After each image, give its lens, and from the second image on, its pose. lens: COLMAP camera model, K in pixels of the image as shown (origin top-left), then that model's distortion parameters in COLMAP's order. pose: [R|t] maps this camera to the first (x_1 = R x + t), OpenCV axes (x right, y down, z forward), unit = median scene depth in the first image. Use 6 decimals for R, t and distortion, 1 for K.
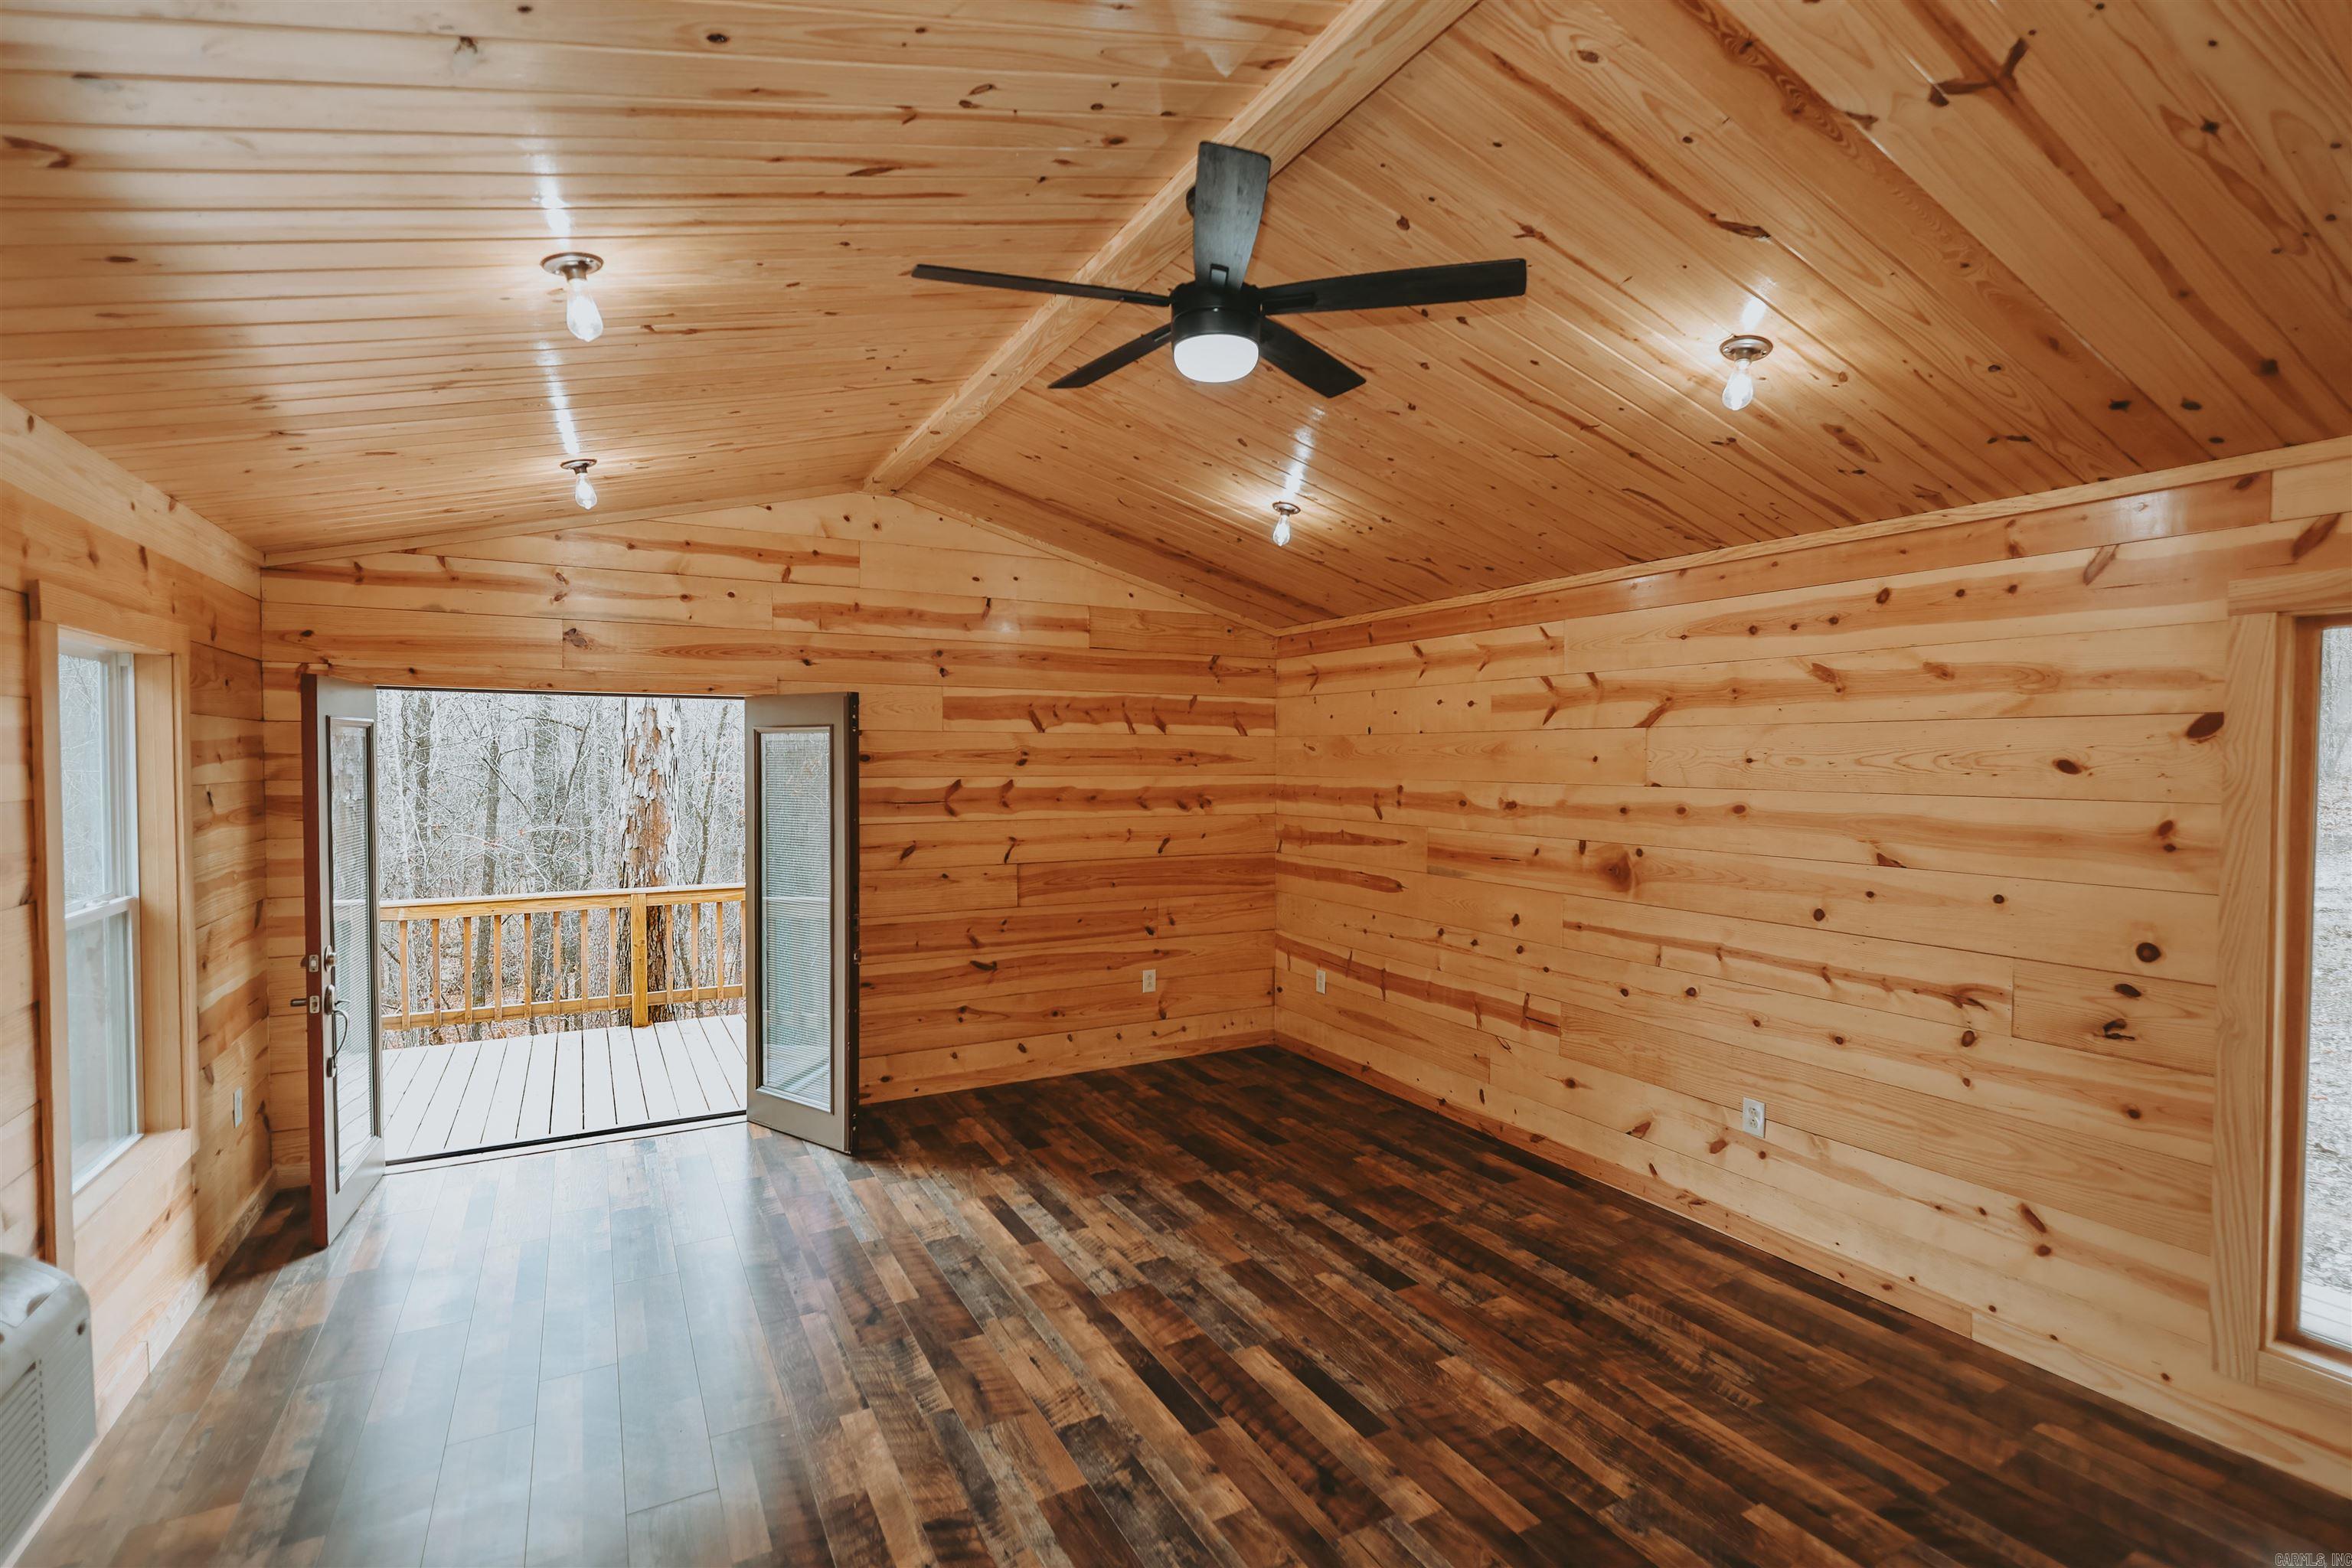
lens RADIAL K [[1082.9, 0, 1165.8], [0, 1082.9, 784.1], [0, 0, 1]] dist [-0.000900, 0.001780]
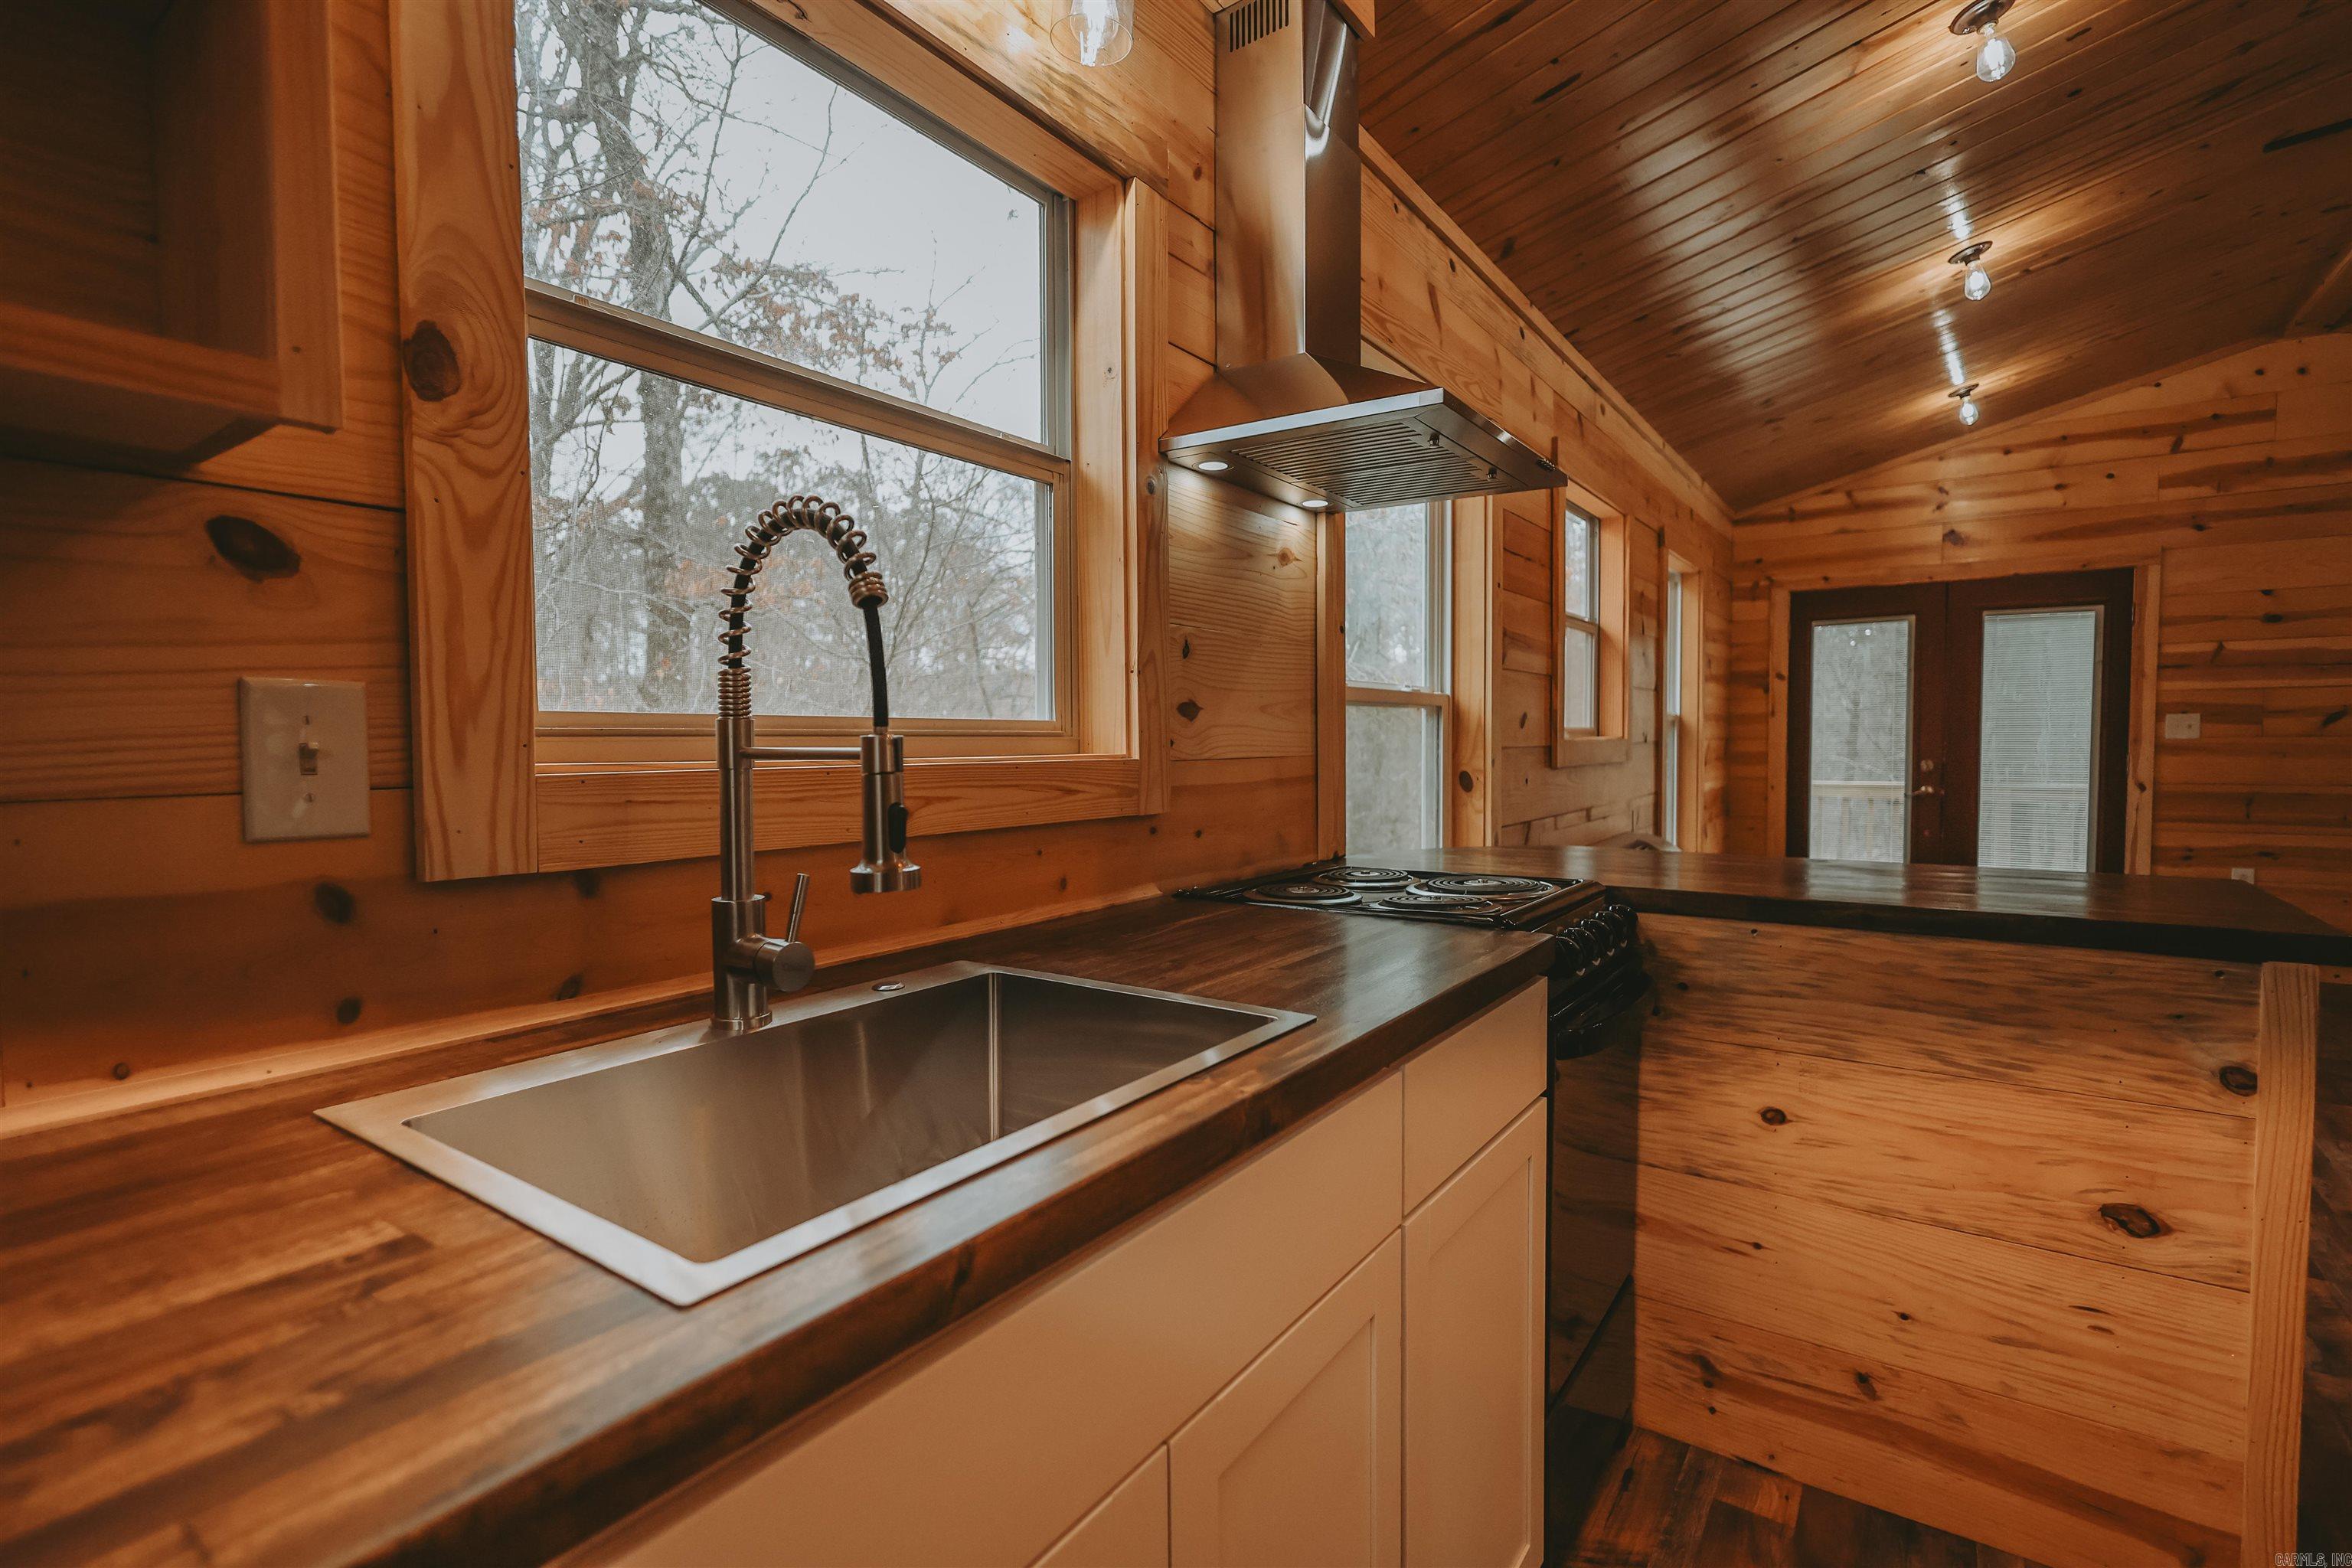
lens RADIAL K [[1082.9, 0, 1177.5], [0, 1082.9, 785.4], [0, 0, 1]] dist [-0.000900, 0.001780]
pose [[0.445868, 0.032482, -0.894509, 0.199998], [-0.012211, 0.999469, 0.030207, 0.138992], [0.895015, -0.002545, 0.446028, -0.394882]]
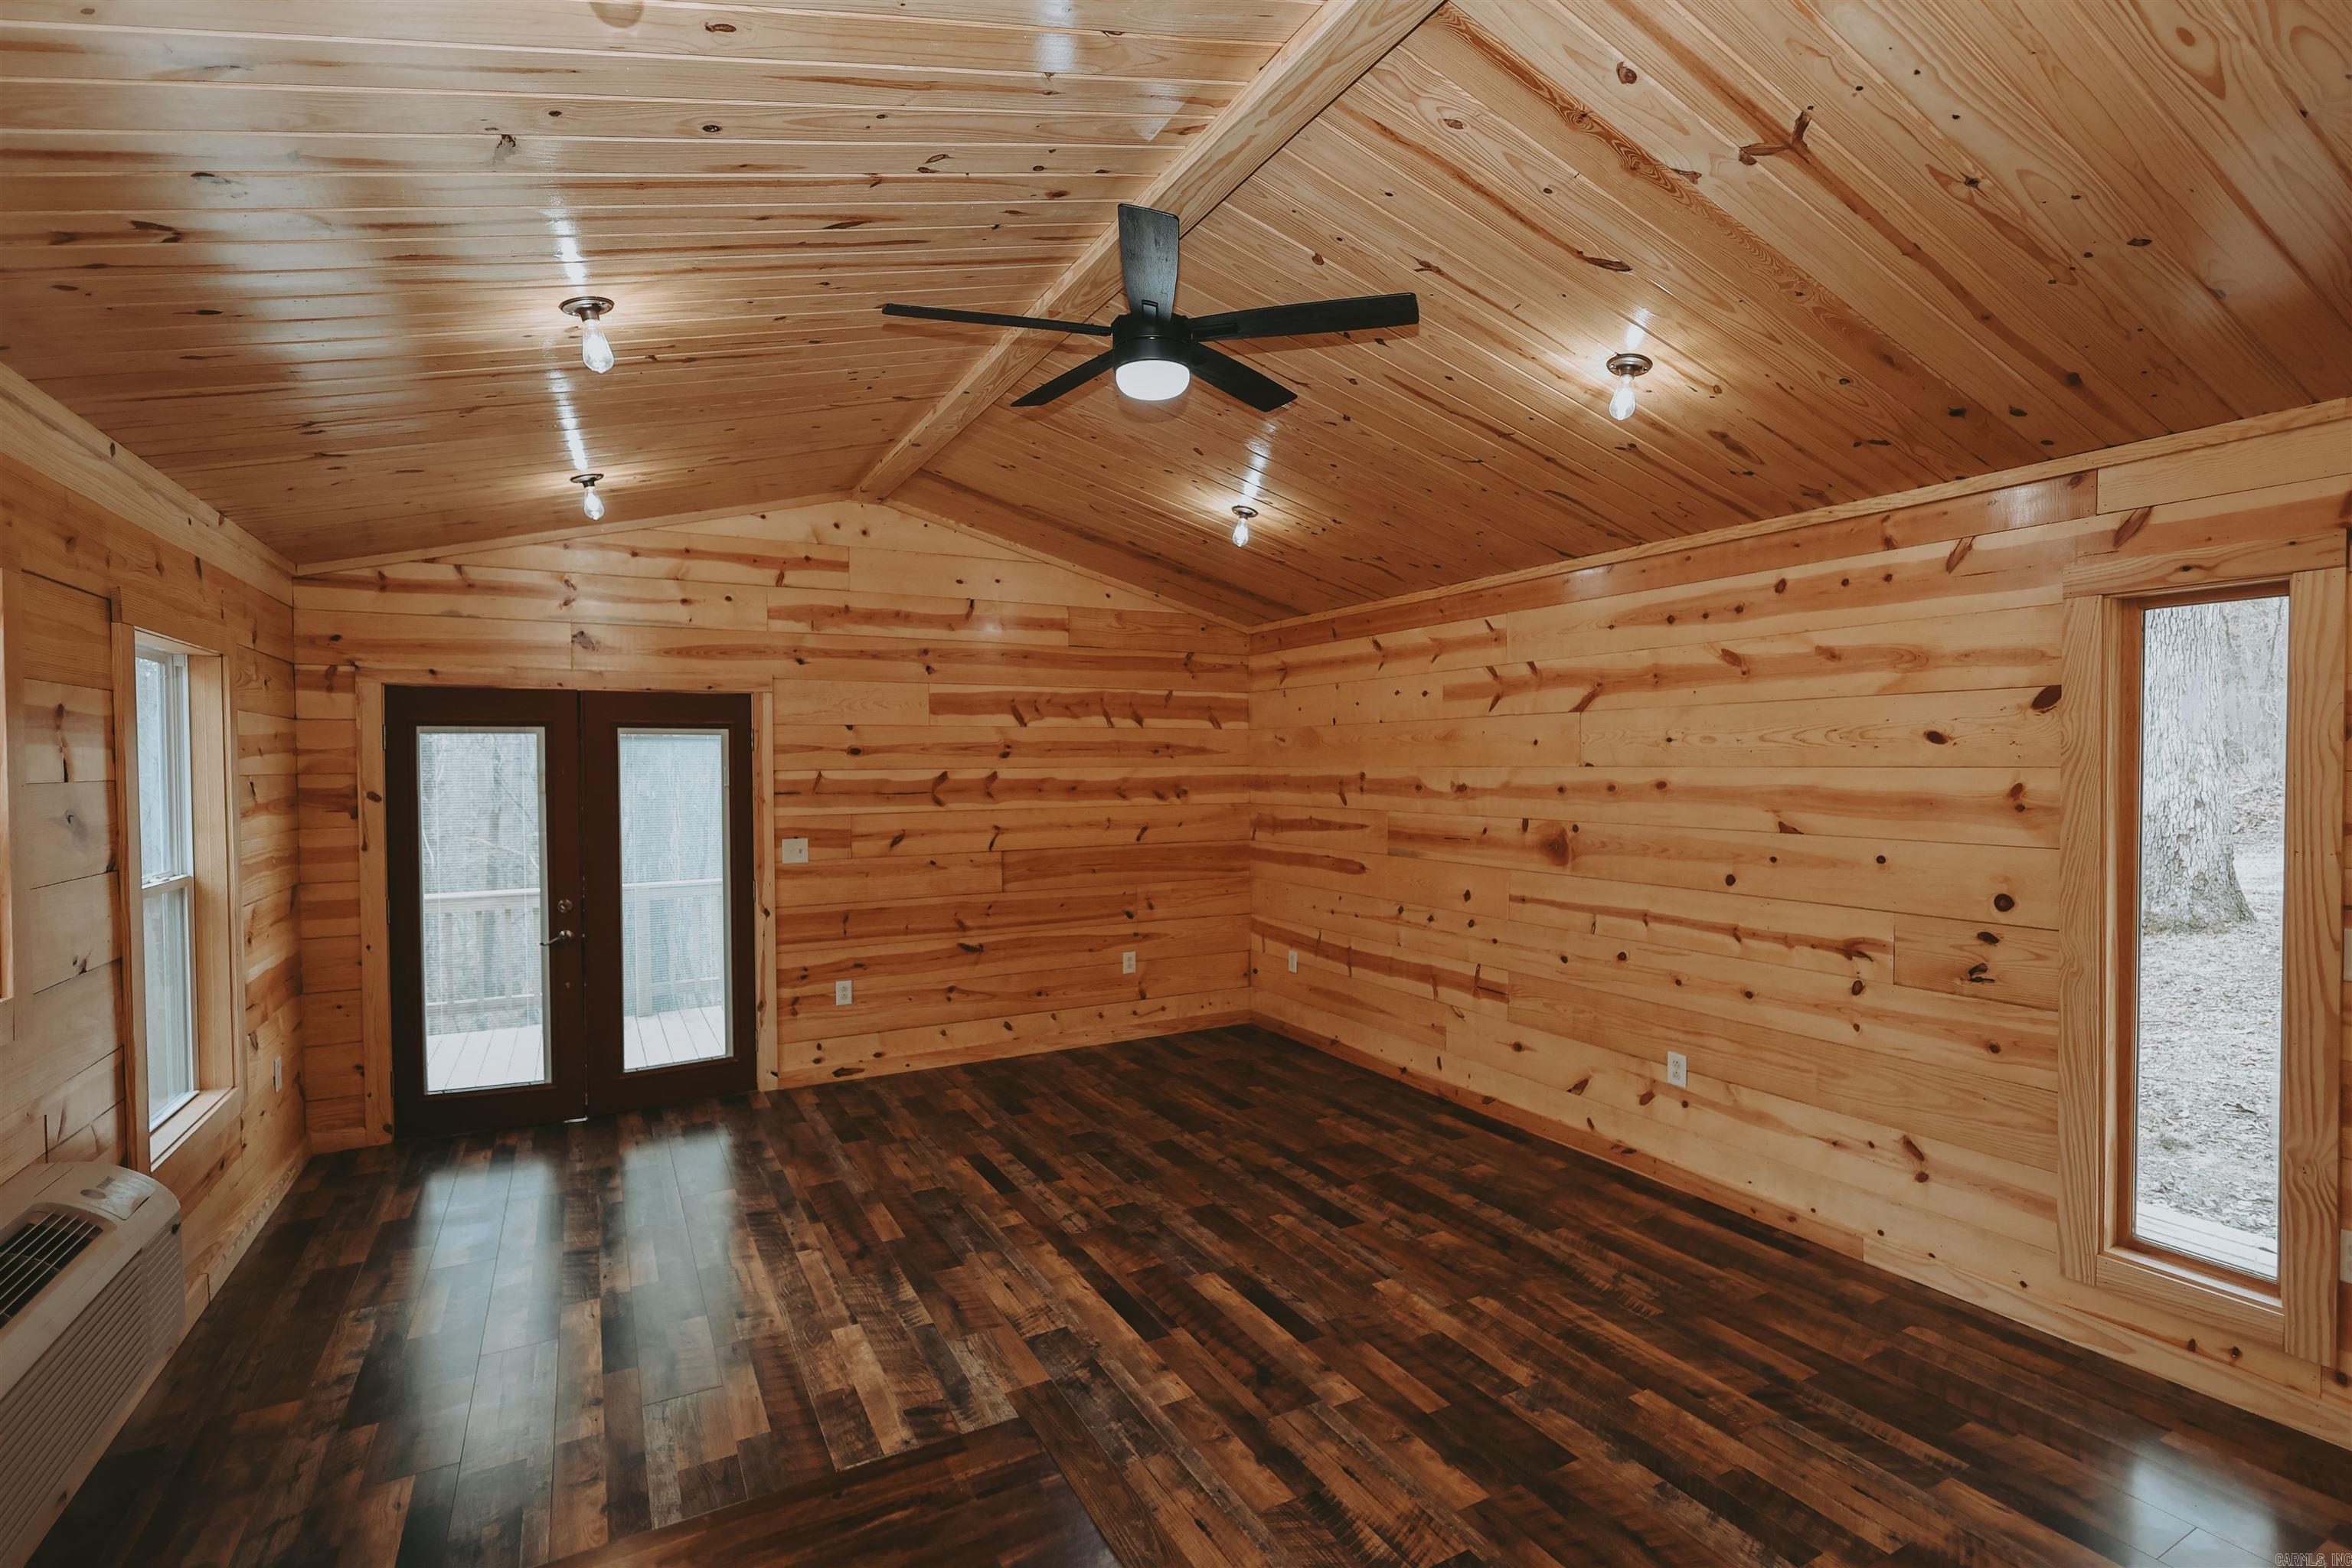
lens RADIAL K [[1082.9, 0, 1165.2], [0, 1082.9, 784.5], [0, 0, 1]] dist [-0.000900, 0.001780]
pose [[0.999945, -0.010398, -0.001244, 0.033794], [0.010393, 0.999936, -0.004405, 0.020980], [0.001290, 0.004392, 0.999990, -0.079329]]
